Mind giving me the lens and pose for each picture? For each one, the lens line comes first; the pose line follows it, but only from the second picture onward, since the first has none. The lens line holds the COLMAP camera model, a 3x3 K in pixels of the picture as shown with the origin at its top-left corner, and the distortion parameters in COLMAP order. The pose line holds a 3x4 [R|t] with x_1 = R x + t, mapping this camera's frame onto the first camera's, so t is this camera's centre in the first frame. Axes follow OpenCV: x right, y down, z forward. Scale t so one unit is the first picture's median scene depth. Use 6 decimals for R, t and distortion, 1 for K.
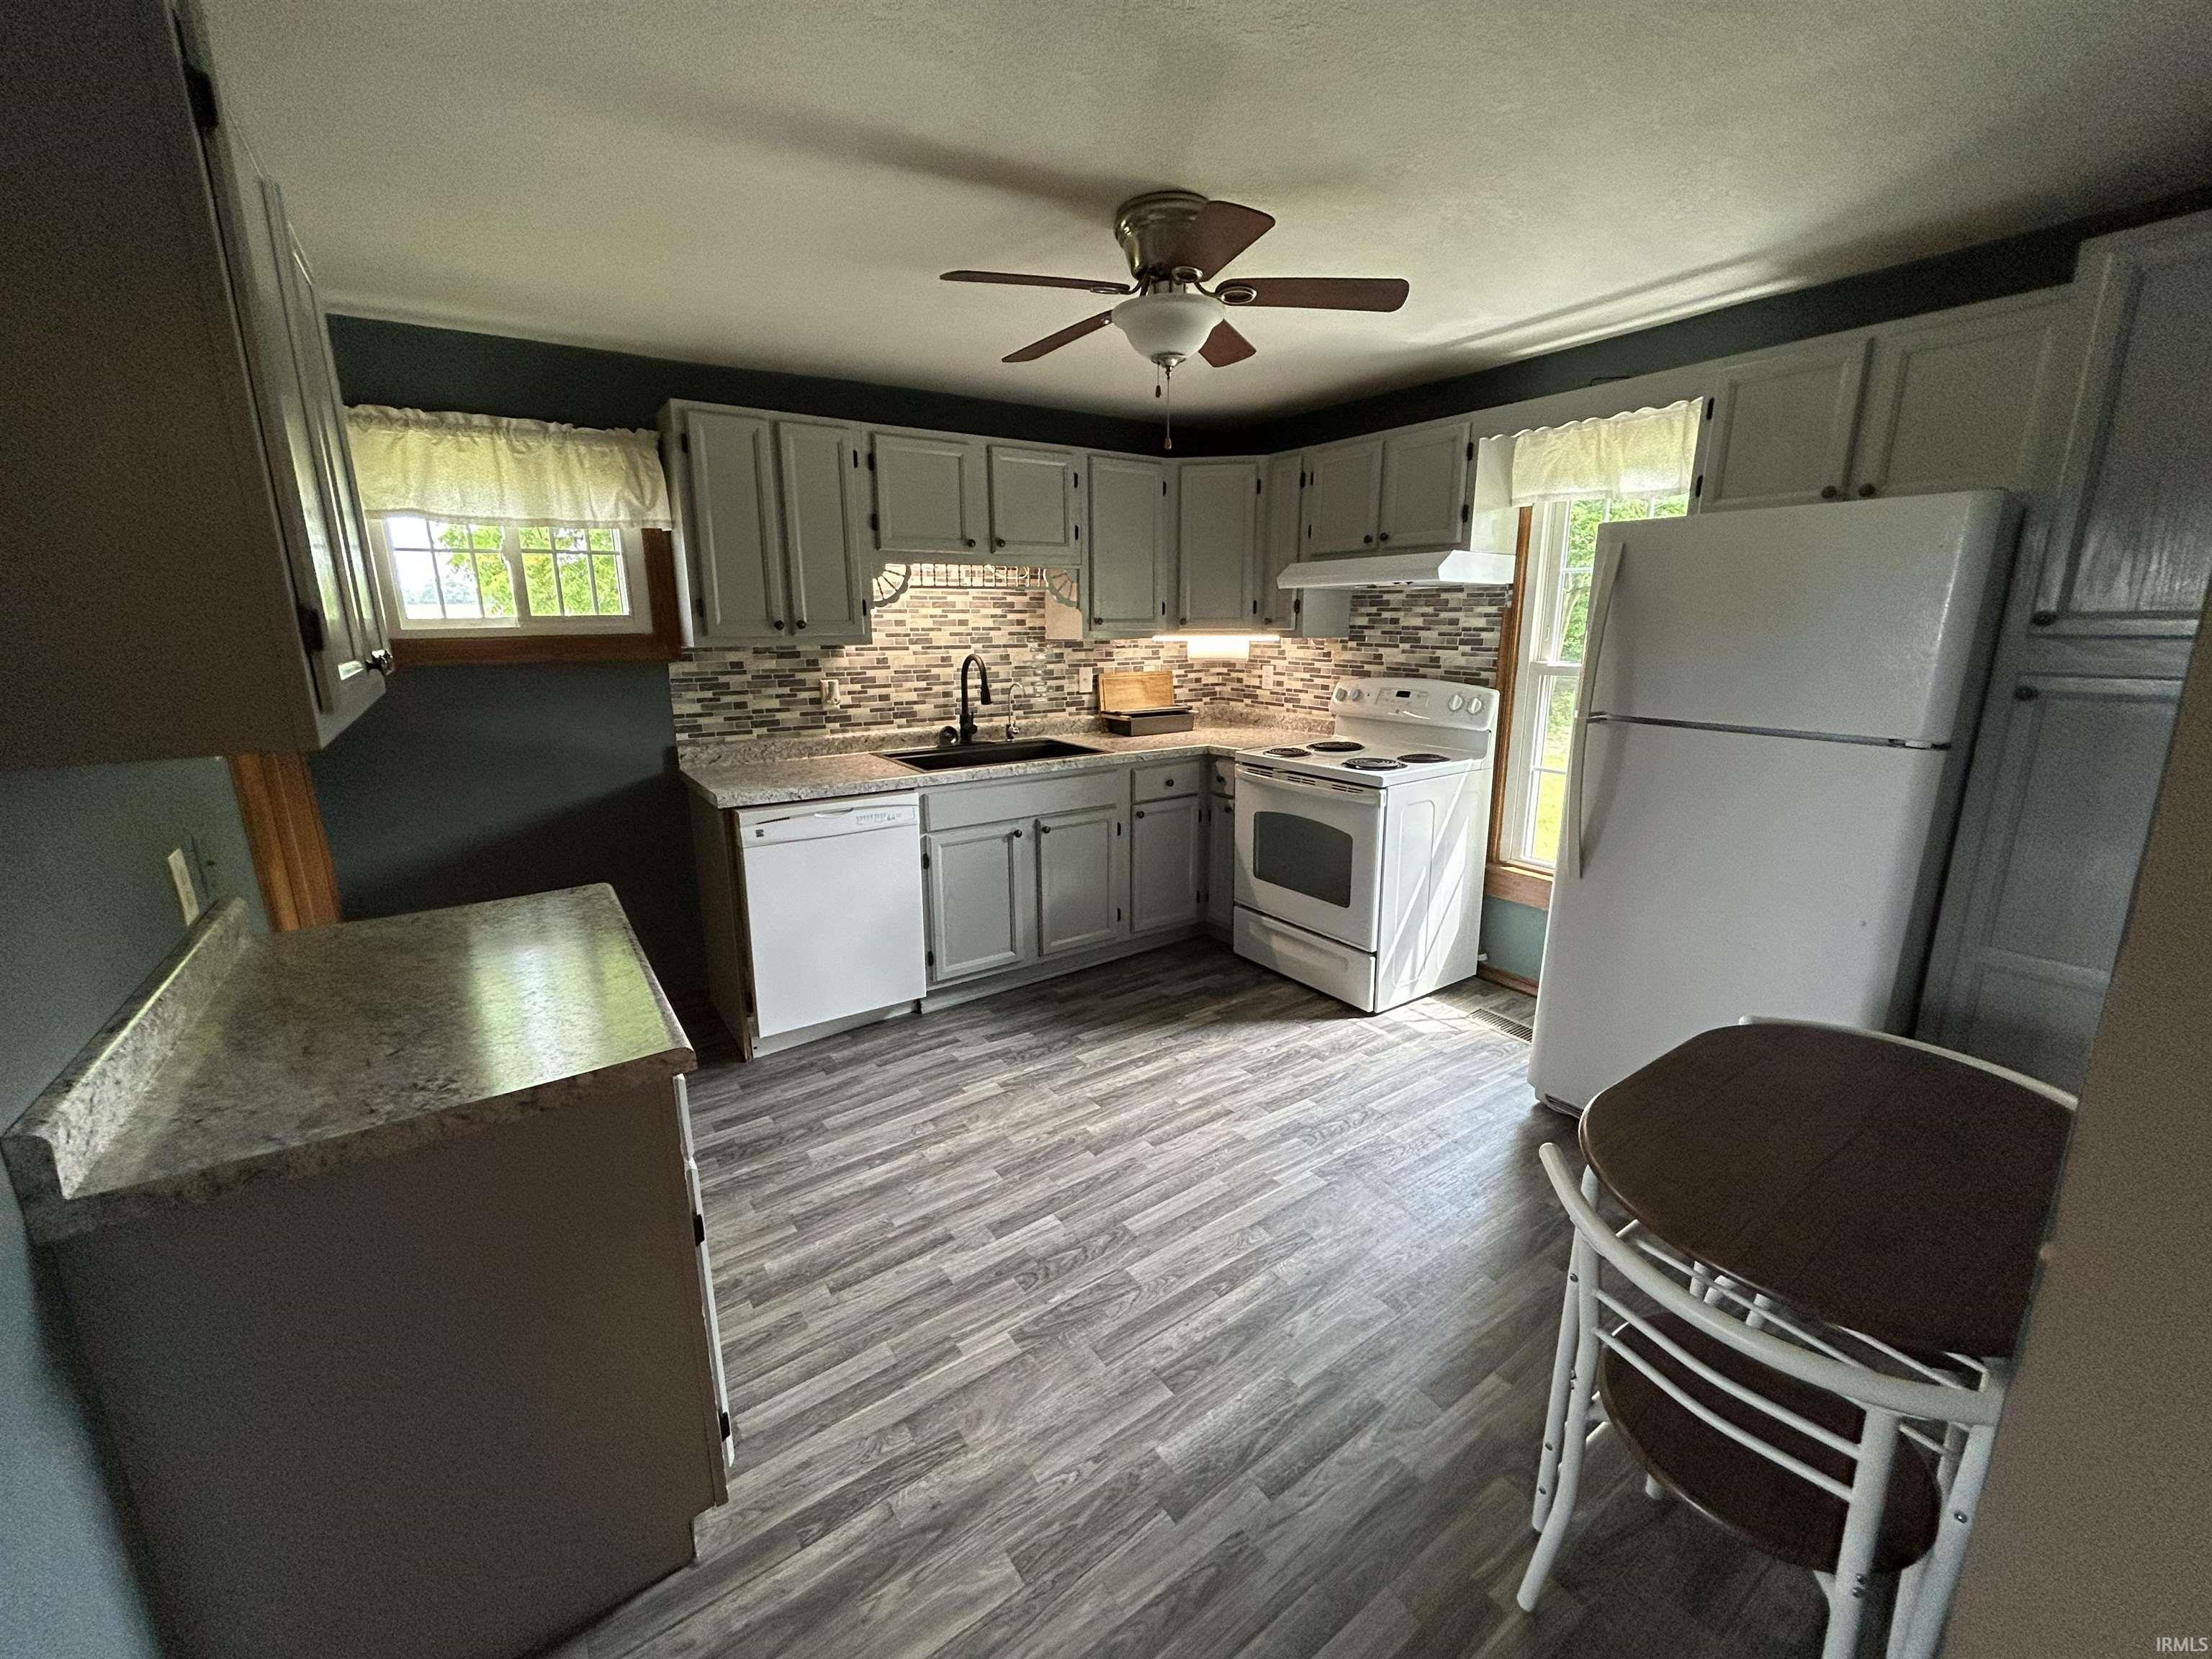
lens RADIAL K [[883.5, 0, 1104.8], [0, 883.5, 826.7], [0, 0, 1]] dist [-0.000457, -0.000448]
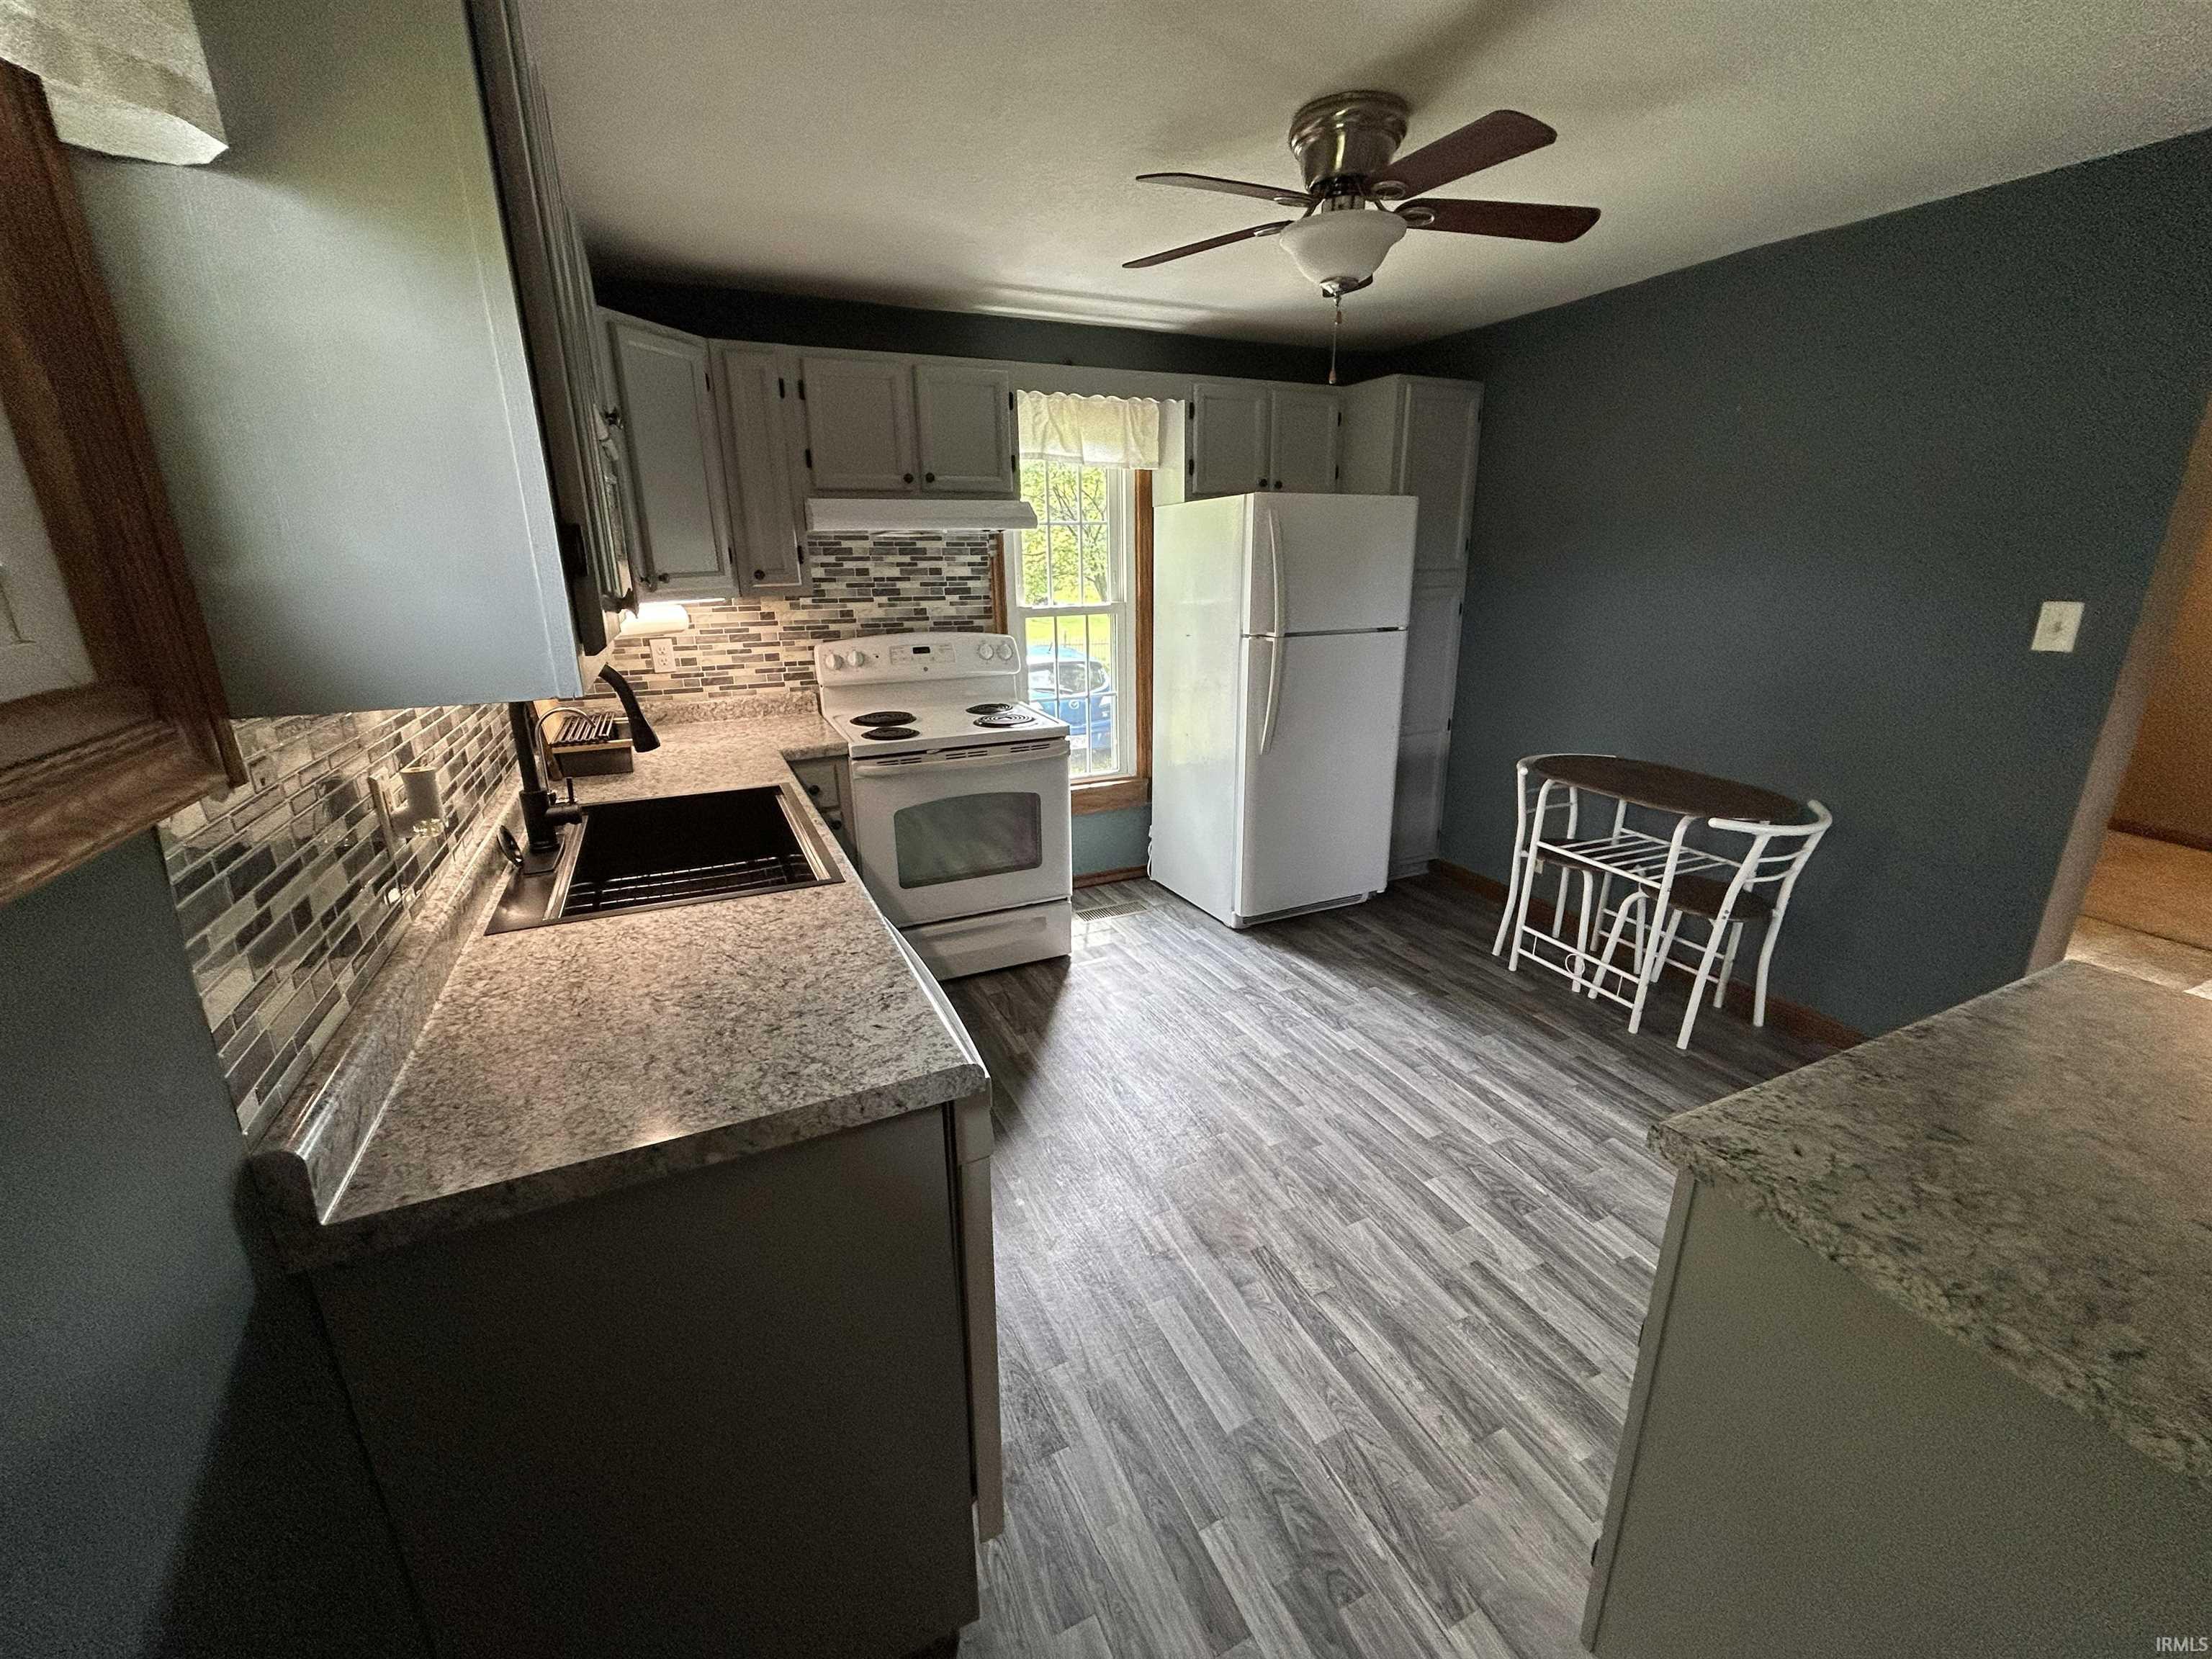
lens RADIAL K [[883.5, 0, 1104.8], [0, 883.5, 826.7], [0, 0, 1]] dist [-0.000457, -0.000448]
pose [[0.168231, -0.285781, 0.943413, -0.604660], [0.237396, 0.940630, 0.242606, -0.165205], [-0.956735, 0.183149, 0.226087, 0.677701]]
